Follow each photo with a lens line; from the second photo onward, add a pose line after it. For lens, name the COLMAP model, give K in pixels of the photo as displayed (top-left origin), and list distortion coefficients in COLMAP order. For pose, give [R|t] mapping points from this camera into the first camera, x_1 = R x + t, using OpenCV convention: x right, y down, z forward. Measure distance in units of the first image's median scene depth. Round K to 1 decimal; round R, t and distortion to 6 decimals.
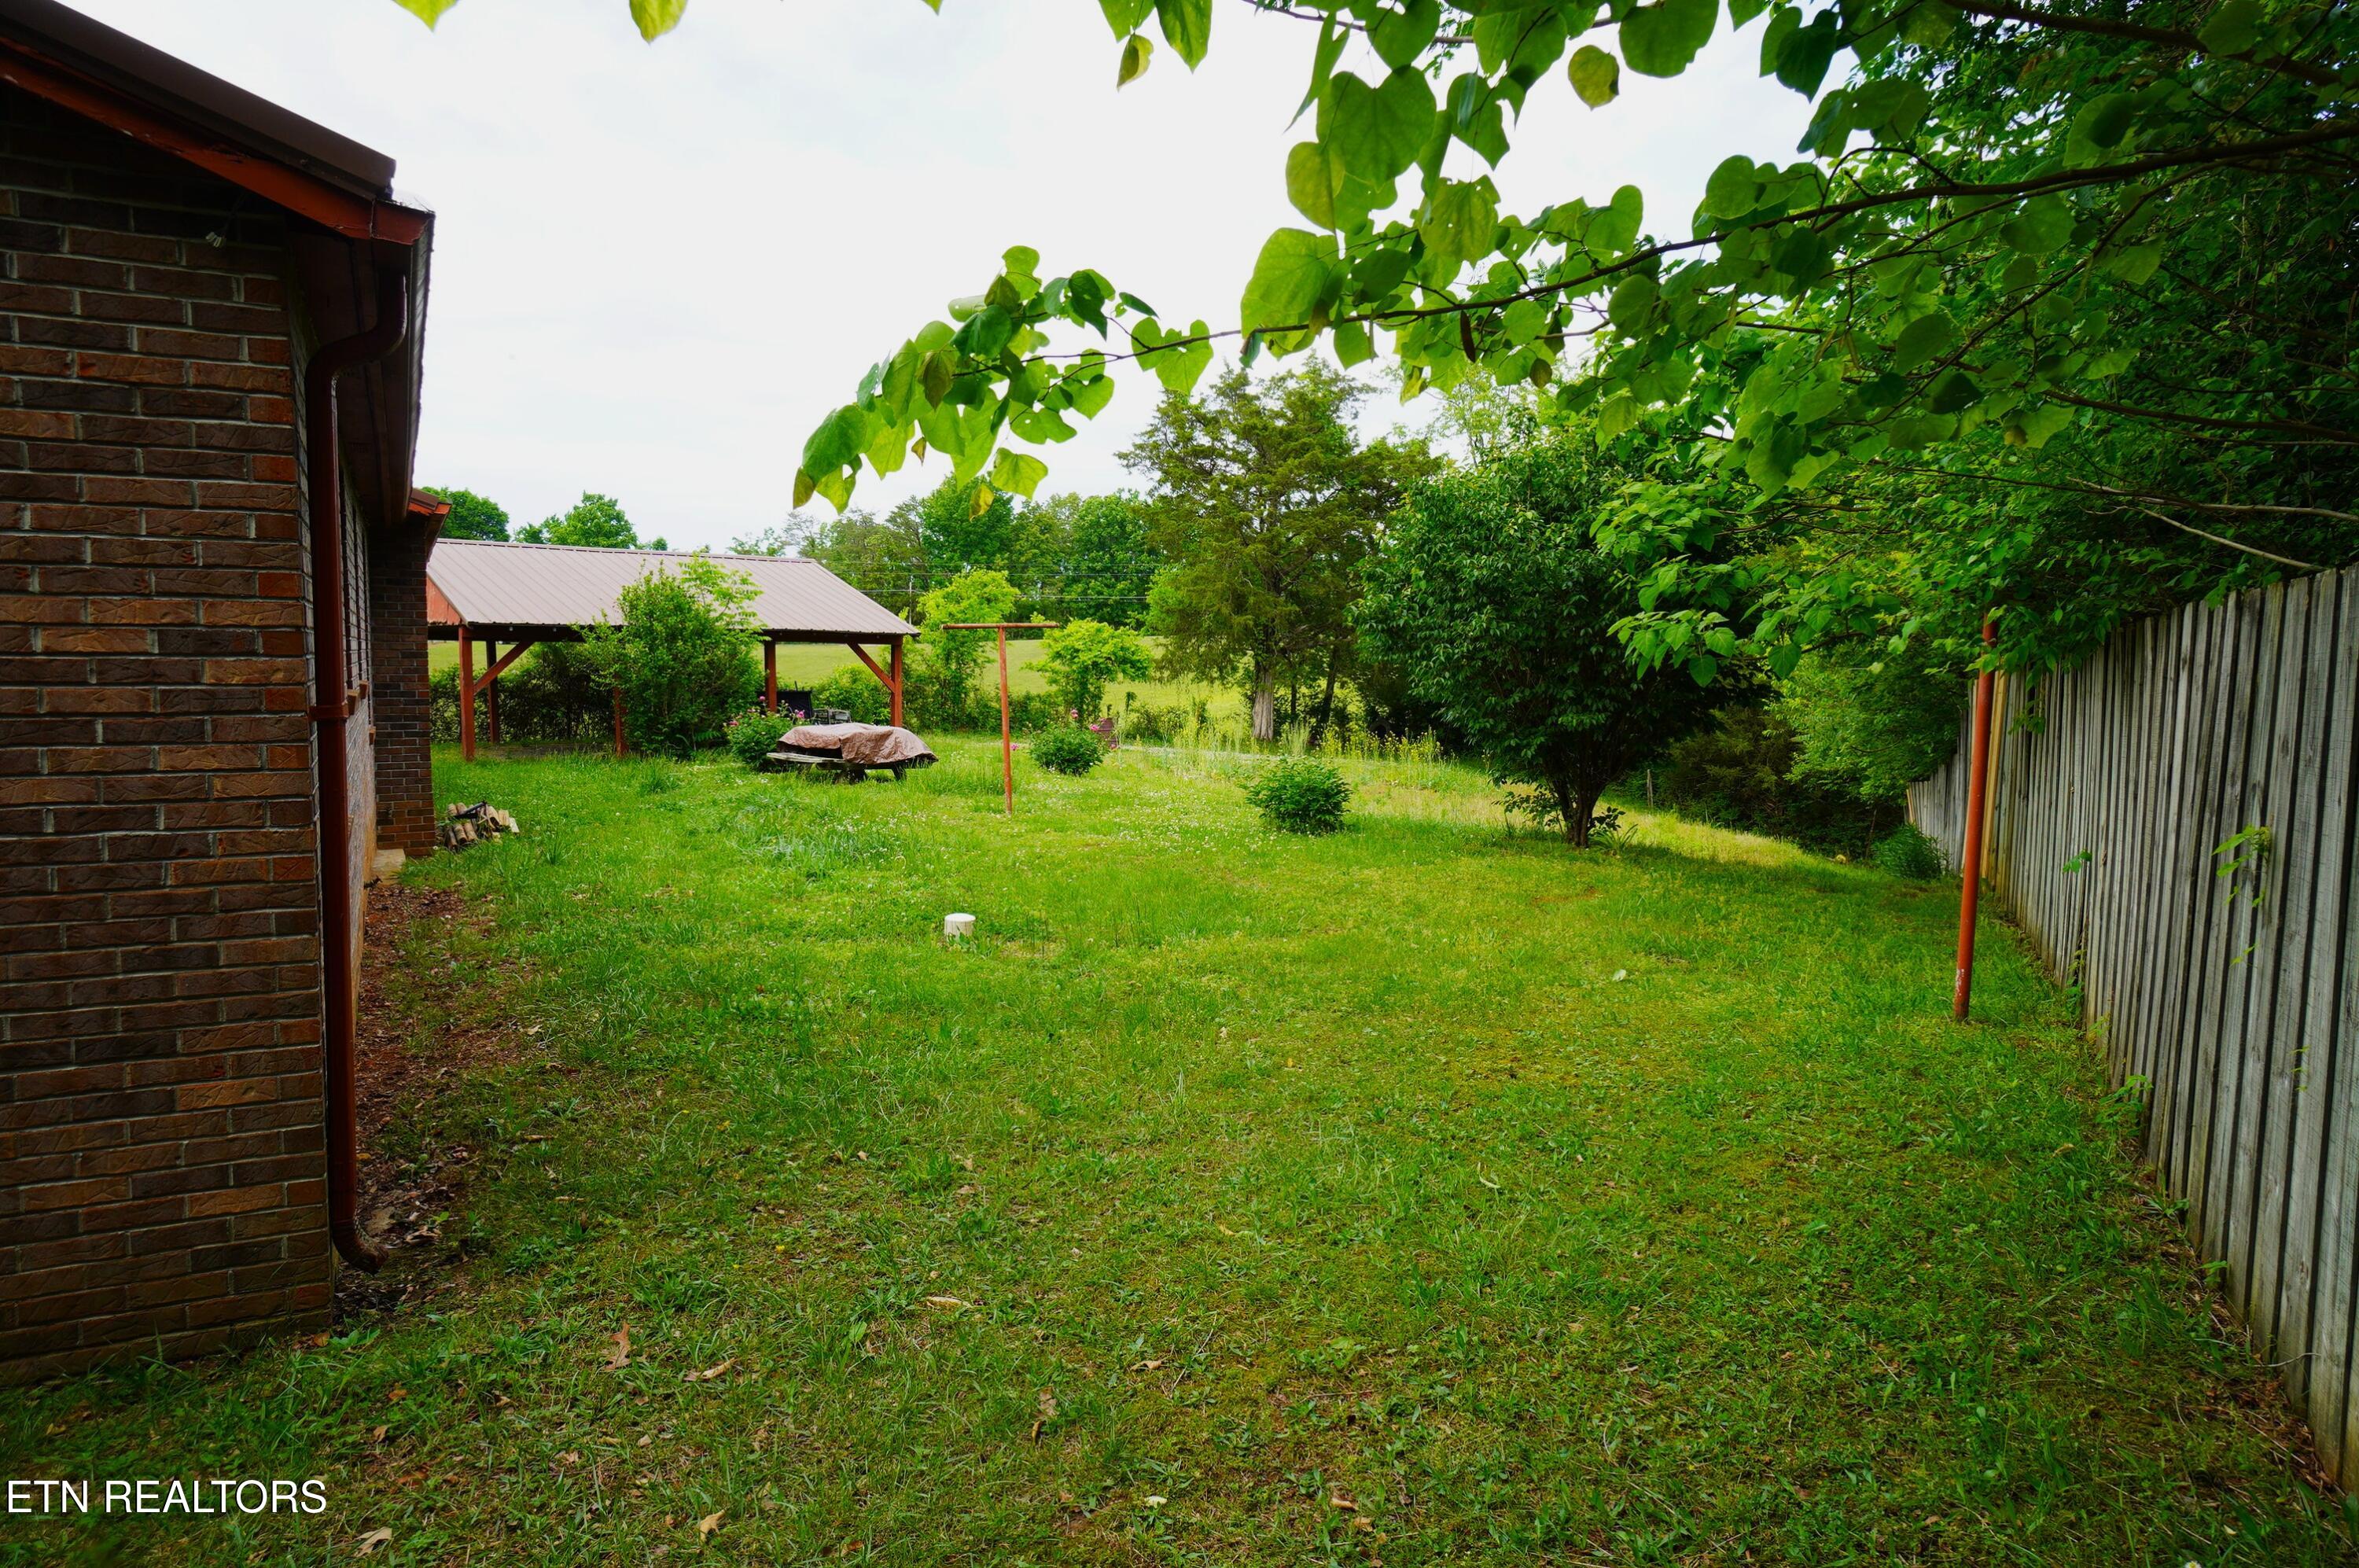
lens RADIAL K [[1564.8, 0, 1166.7], [0, 1564.8, 783.6], [0, 0, 1]] dist [0.009561, 0.028680]
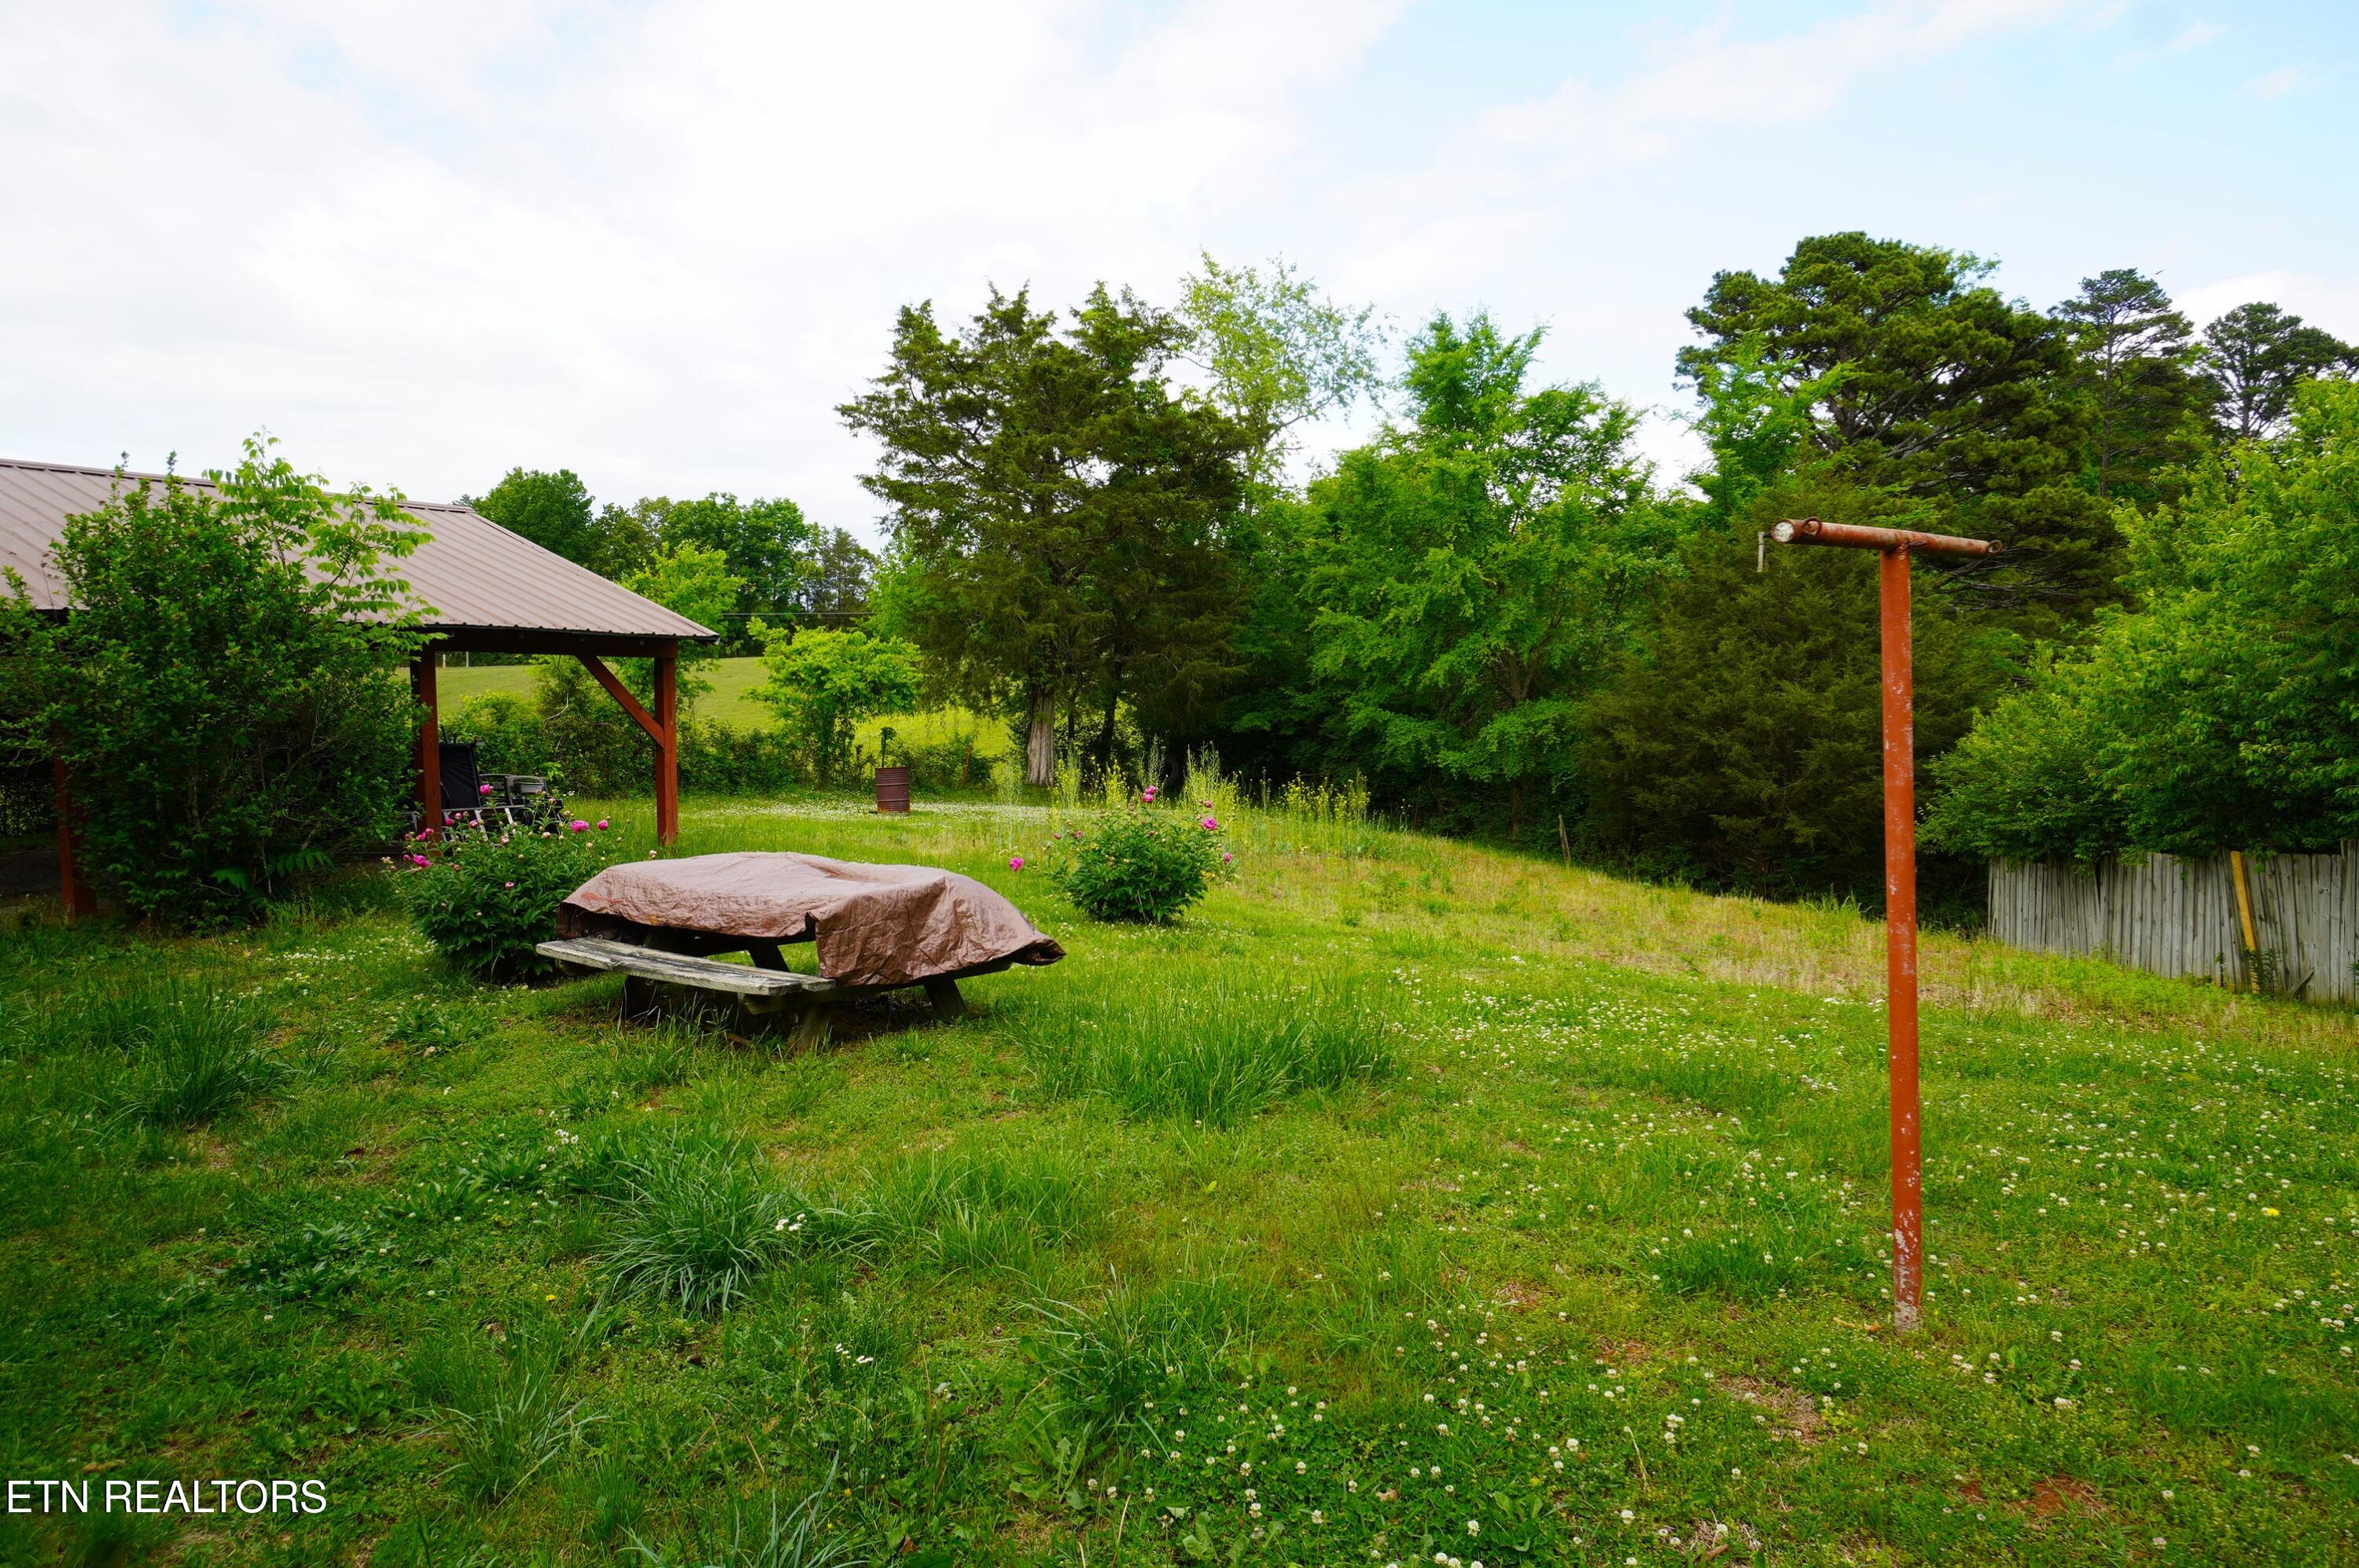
lens RADIAL K [[1564.8, 0, 1173.1], [0, 1564.8, 773.8], [0, 0, 1]] dist [0.009561, 0.028680]
pose [[0.962827, -0.022845, 0.269152, -0.091468], [0.028332, 0.999462, -0.016520, -0.021235], [-0.268630, 0.023531, 0.962956, 0.264682]]
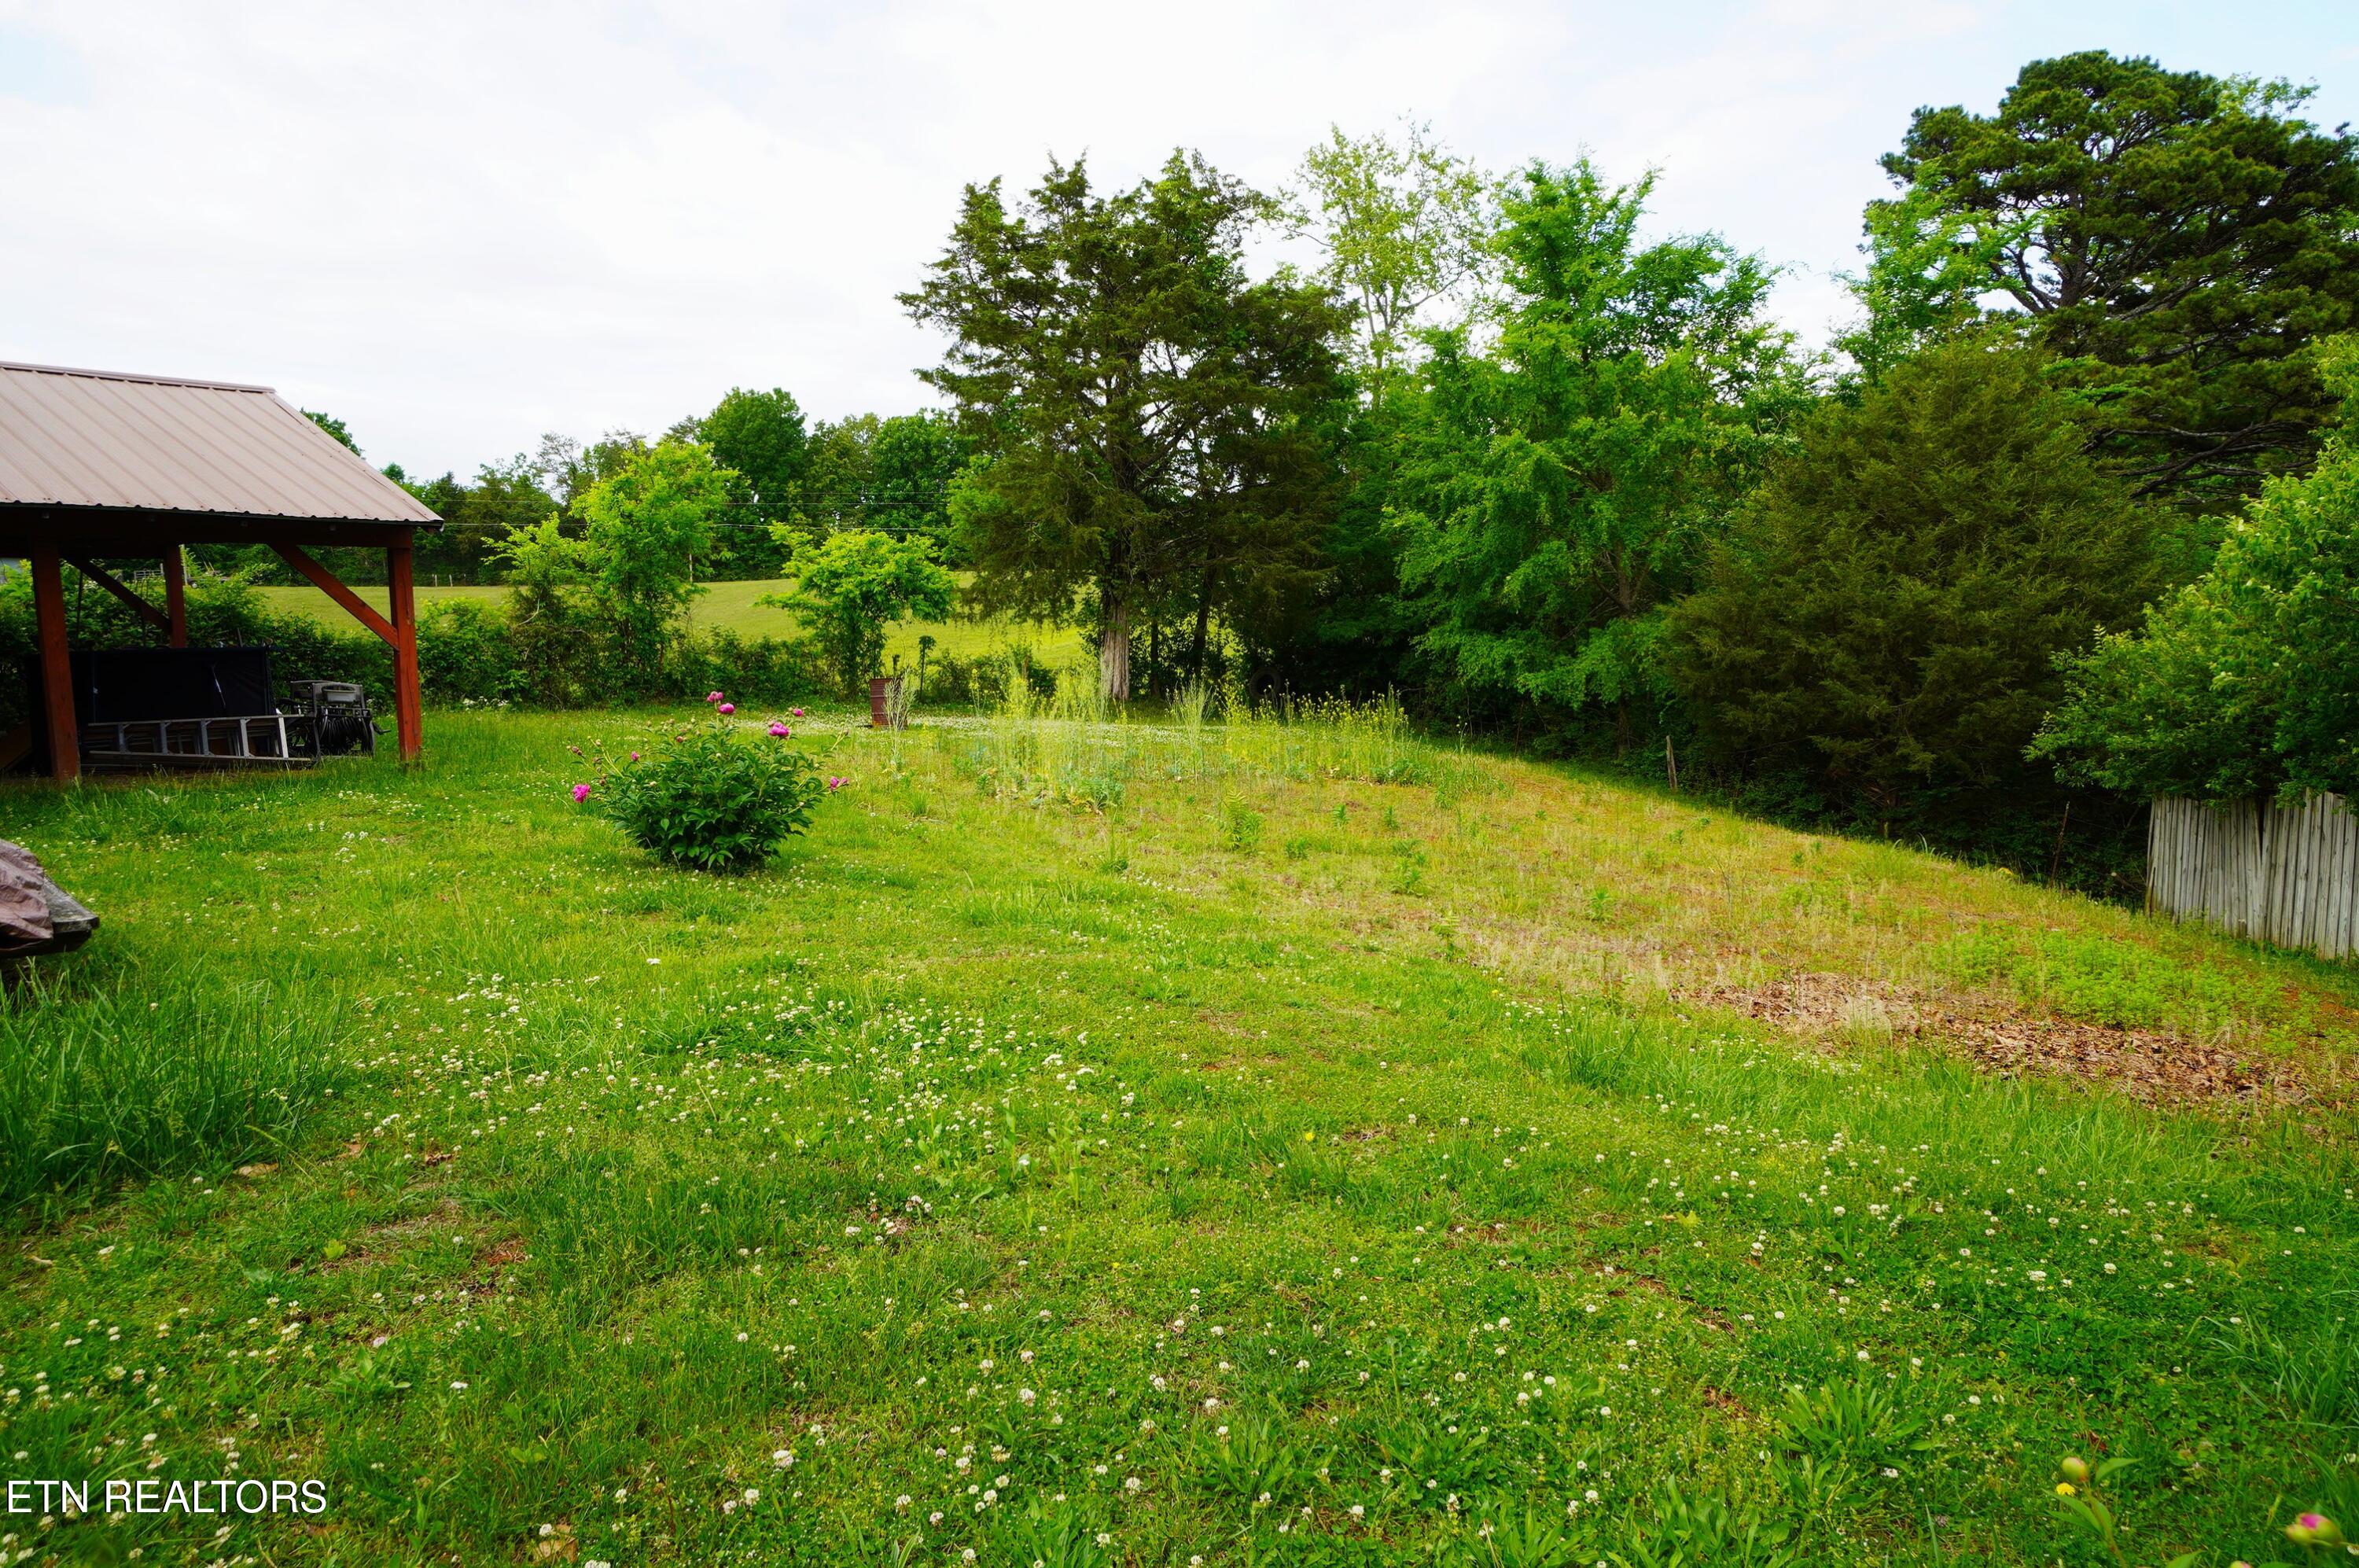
lens RADIAL K [[1564.8, 0, 1175.2], [0, 1564.8, 768.9], [0, 0, 1]] dist [0.009561, 0.028680]
pose [[0.992396, -0.023939, 0.120734, 0.001352], [0.020393, 0.999326, 0.030522, -0.019153], [-0.121383, -0.027828, 0.992216, 0.305424]]
